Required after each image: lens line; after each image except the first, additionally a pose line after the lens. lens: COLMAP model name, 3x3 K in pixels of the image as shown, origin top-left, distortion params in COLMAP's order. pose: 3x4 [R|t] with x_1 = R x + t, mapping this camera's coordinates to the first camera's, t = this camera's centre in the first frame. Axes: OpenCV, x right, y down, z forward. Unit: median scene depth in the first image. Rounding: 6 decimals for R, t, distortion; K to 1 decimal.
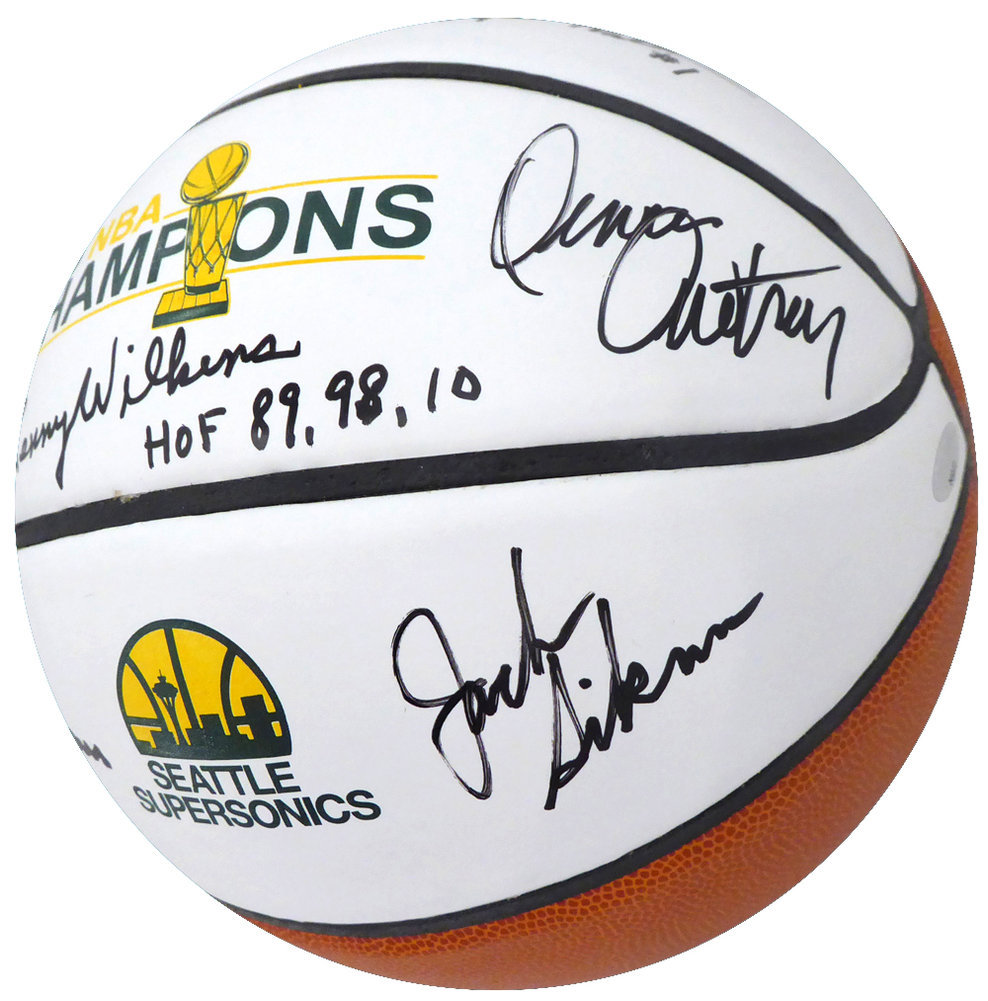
lens RADIAL K [[996.6, 0, 536.7], [0, 996.6, 550.1], [0, 0, 1]] dist [-0.005737, 0.014361]
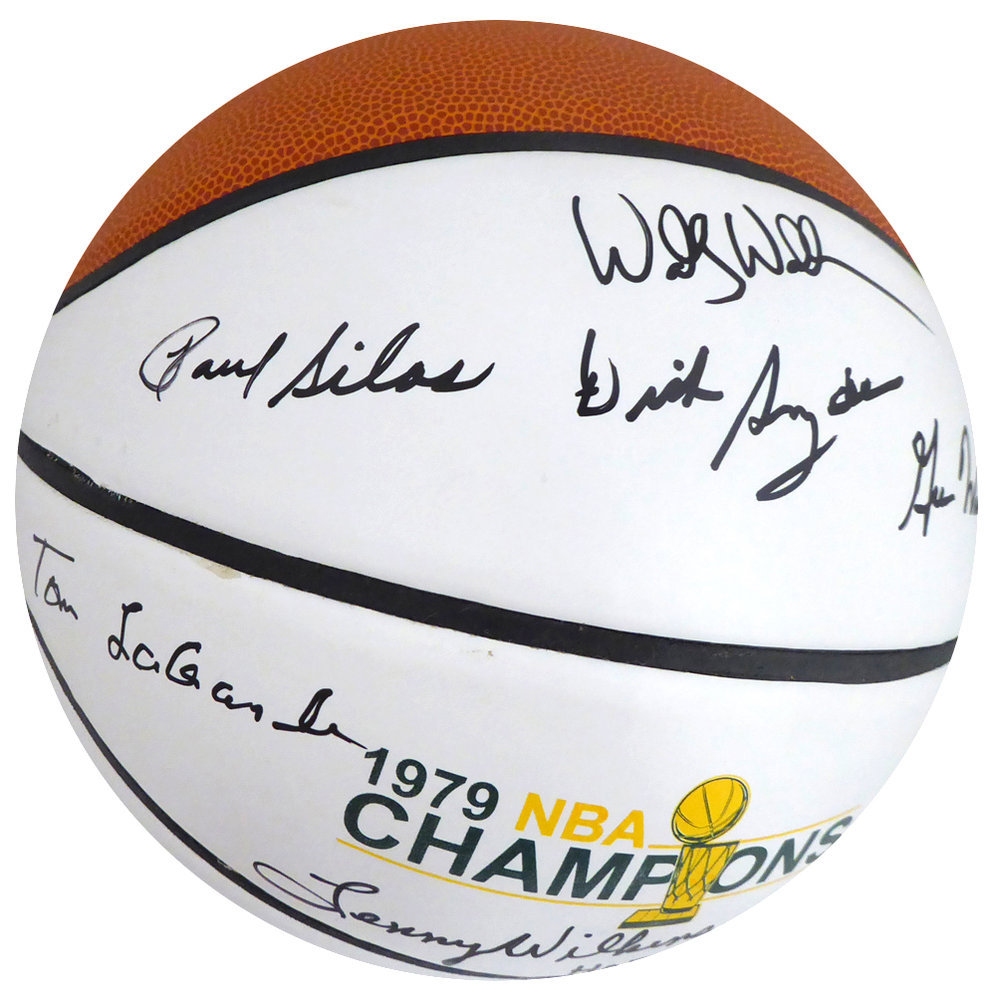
lens RADIAL K [[1029.8, 0, 495.1], [0, 1029.8, 448.3], [0, 0, 1]] dist [0.000159, 0.002205]
pose [[0.732976, -0.190126, 0.653145, -1.157860], [-0.461892, 0.565783, 0.683041, -1.267868], [-0.499402, -0.802335, 0.326888, 1.158932]]
